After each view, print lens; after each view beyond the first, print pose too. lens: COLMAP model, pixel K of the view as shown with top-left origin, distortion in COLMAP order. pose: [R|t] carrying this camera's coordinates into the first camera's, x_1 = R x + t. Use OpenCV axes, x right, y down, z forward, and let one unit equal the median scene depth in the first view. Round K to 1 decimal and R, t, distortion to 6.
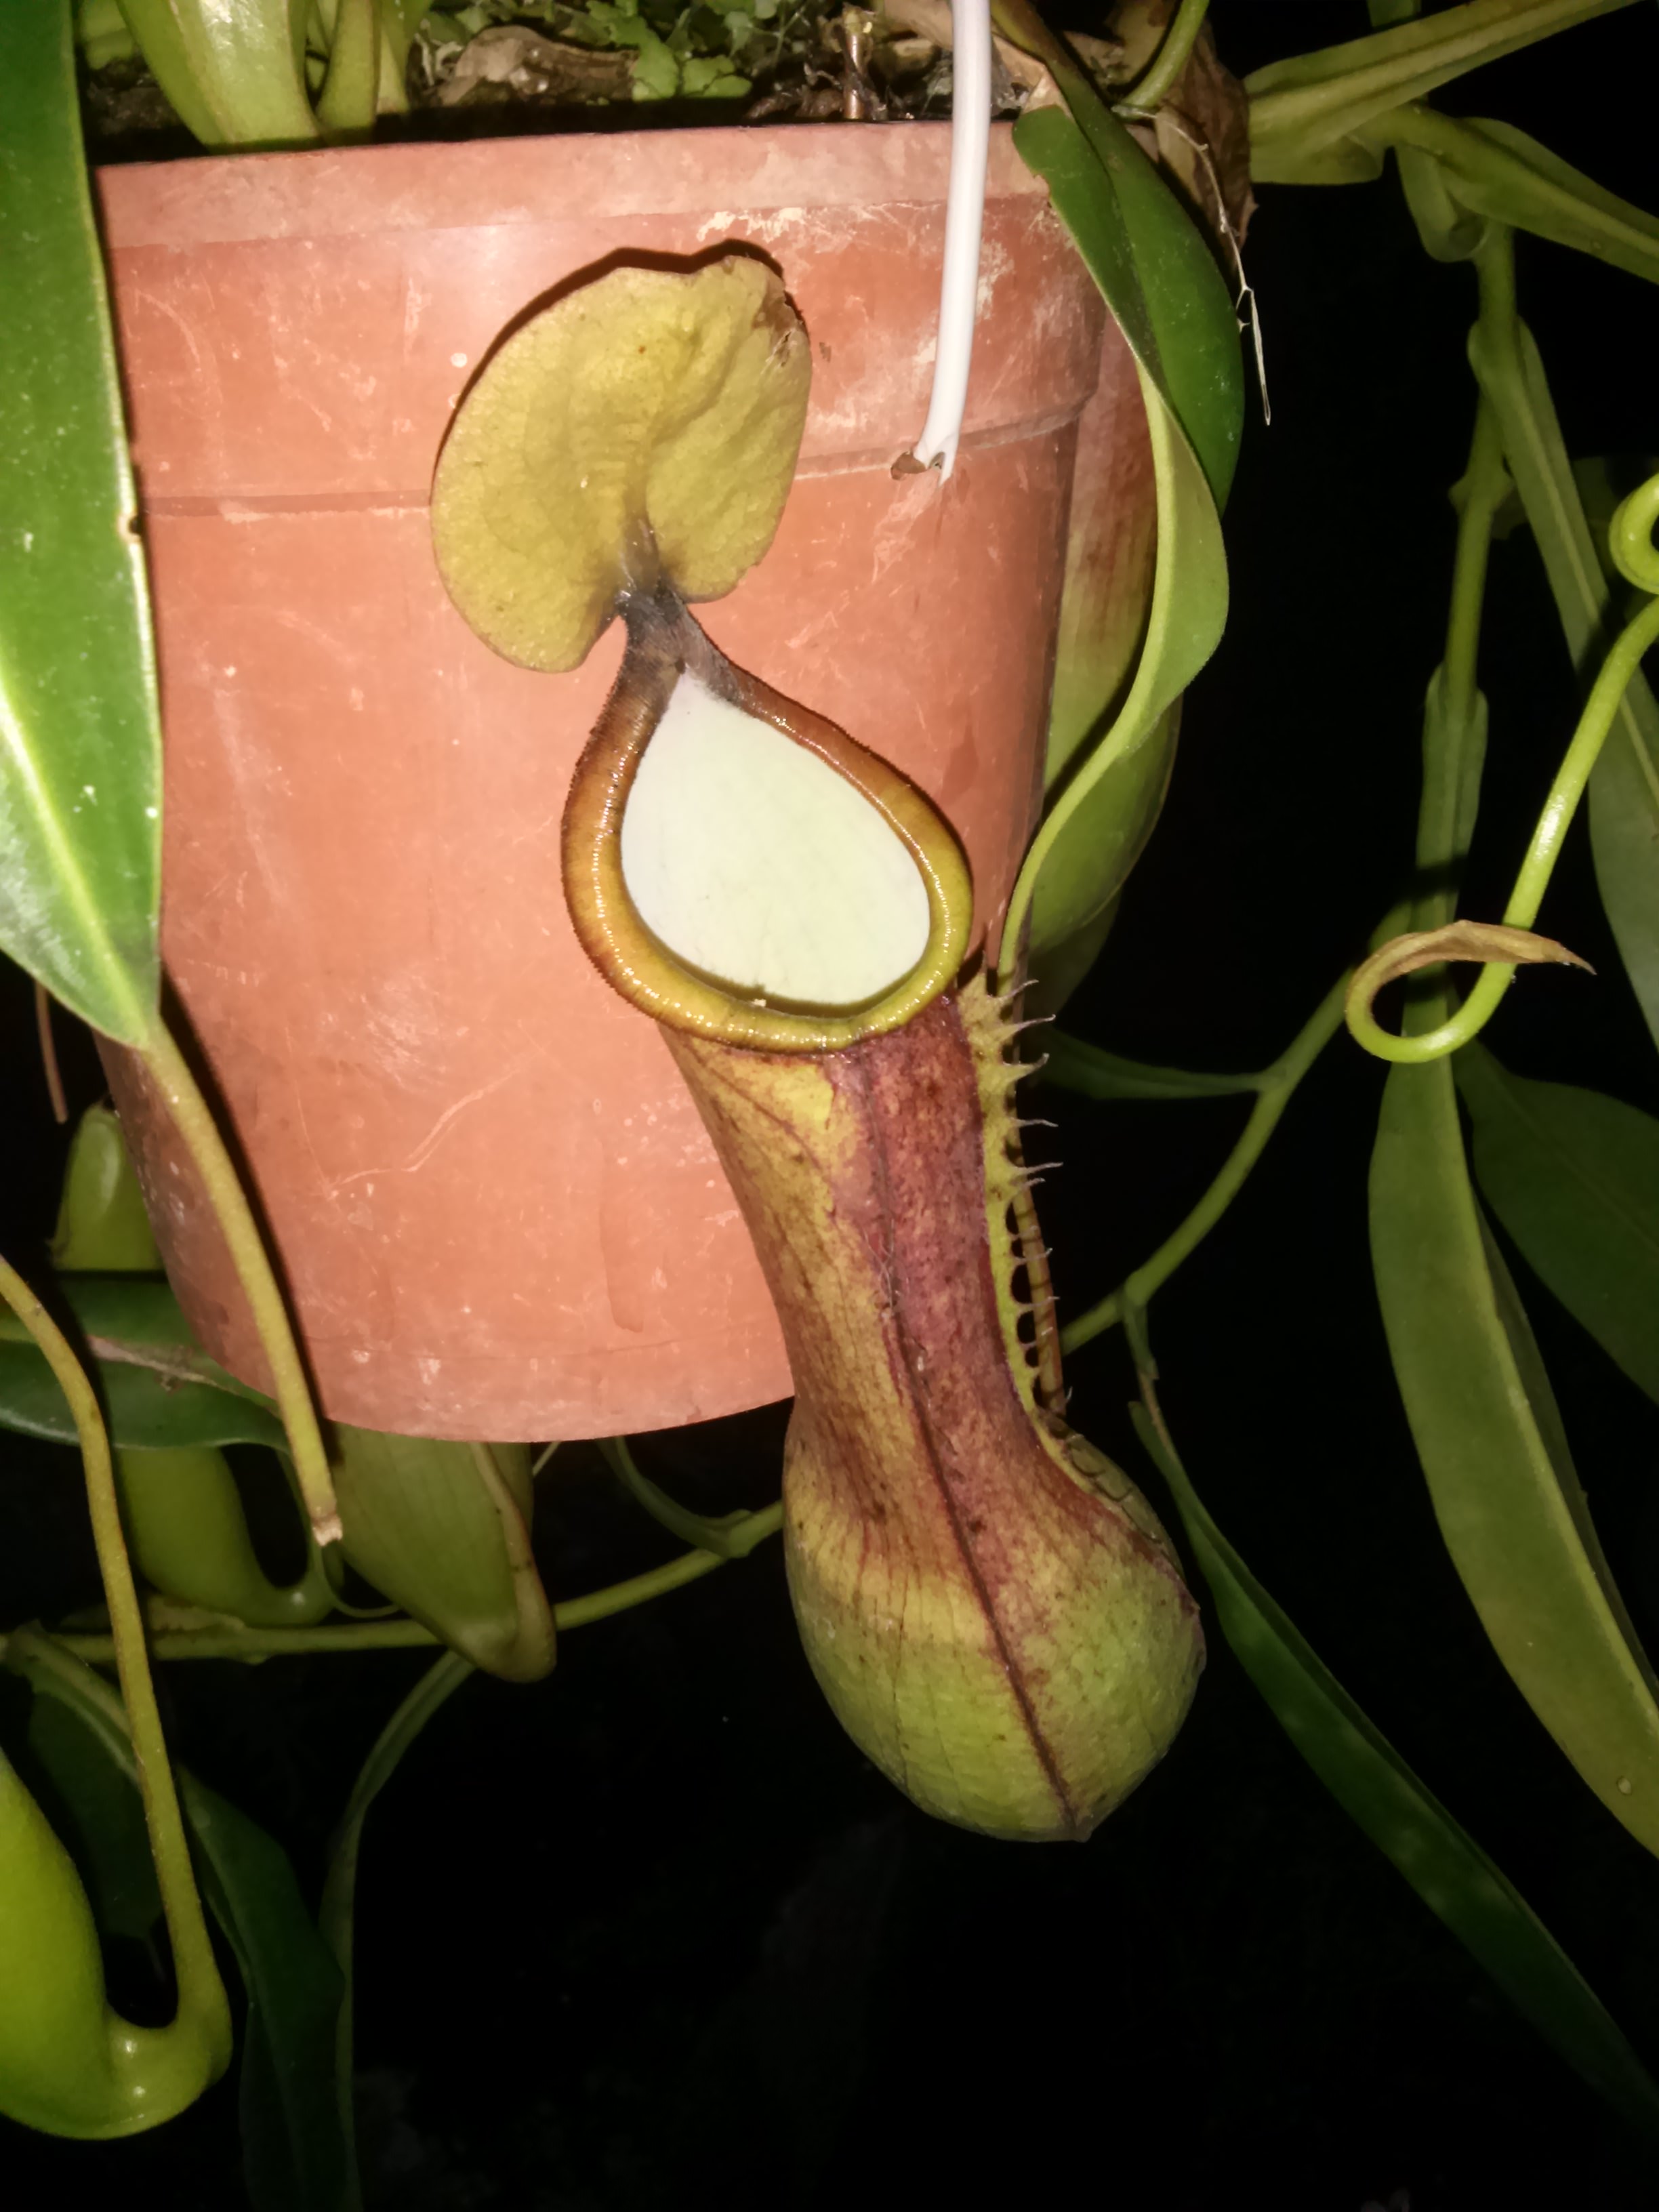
lens RADIAL K [[2002.7, 0, 829.5], [0, 2002.7, 1106.0], [0, 0, 1]] dist [0.022291, -0.095260]
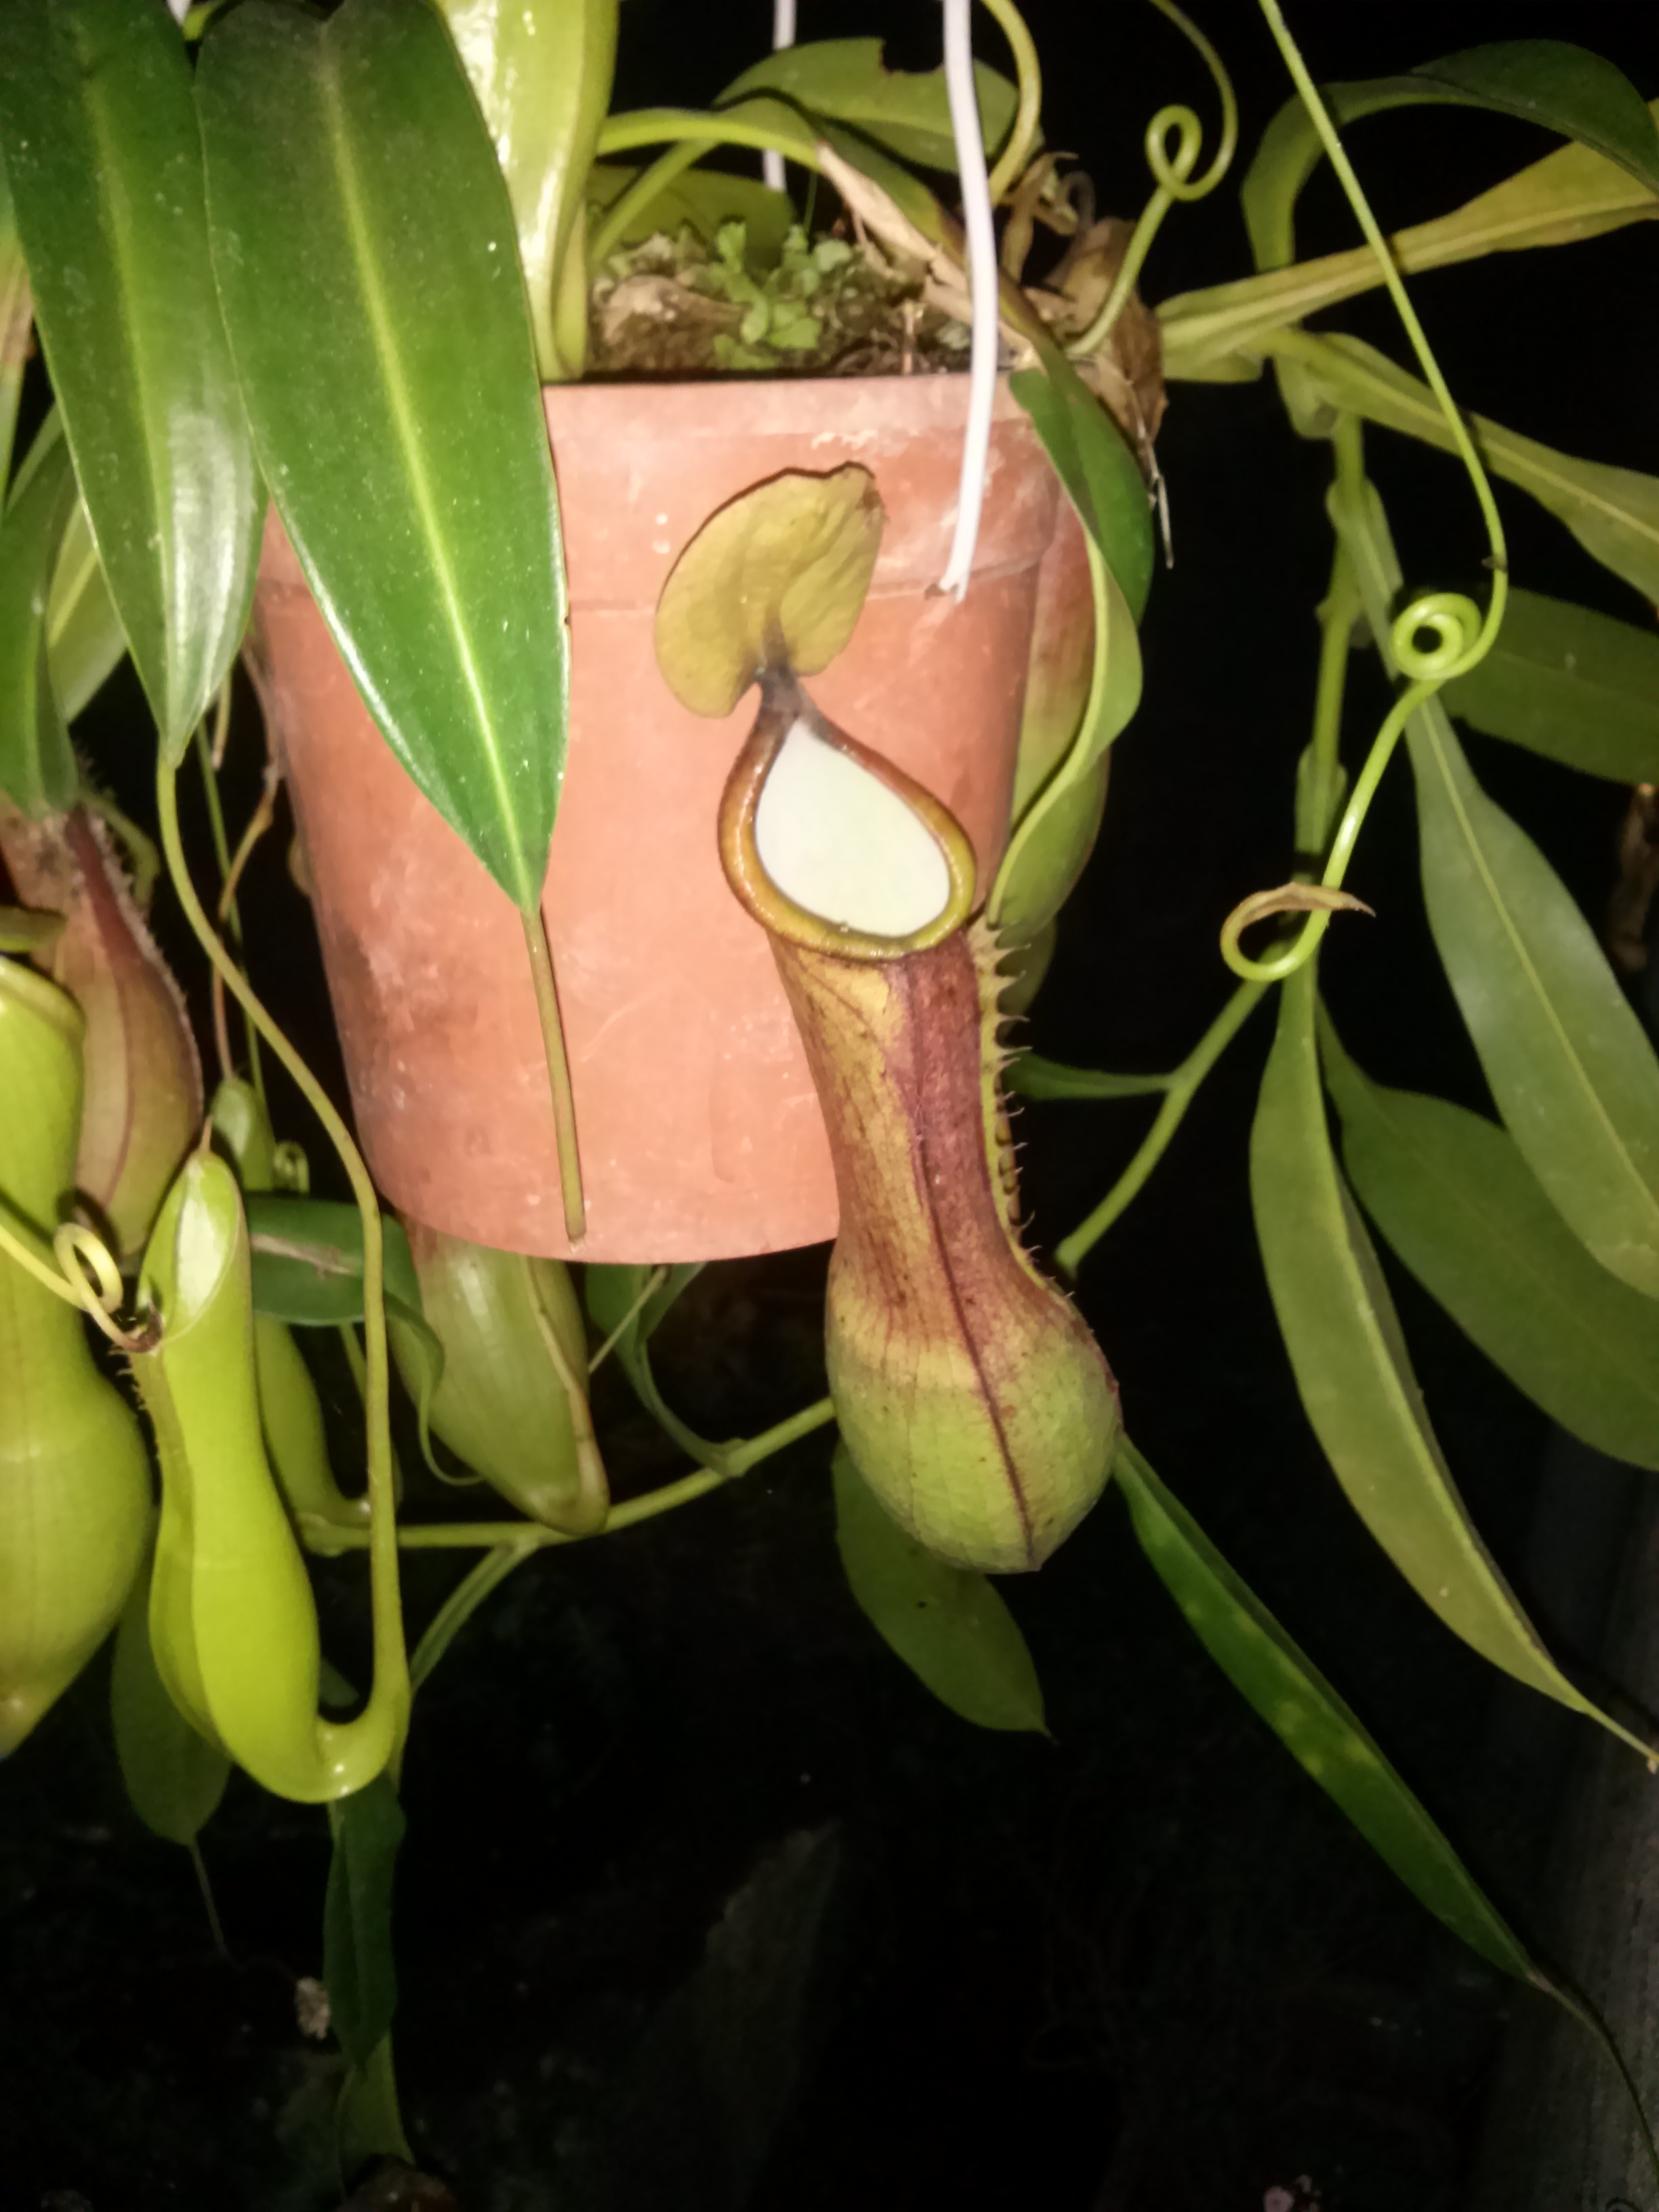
lens RADIAL K [[1933.6, 0, 858.4], [0, 1933.6, 1097.1], [0, 0, 1]] dist [0.035587, -0.002061]
pose [[0.998694, 0.014304, 0.049053, -0.080816], [-0.012231, 0.999030, -0.042310, 0.120551], [-0.049610, 0.041655, 0.997900, -0.425561]]
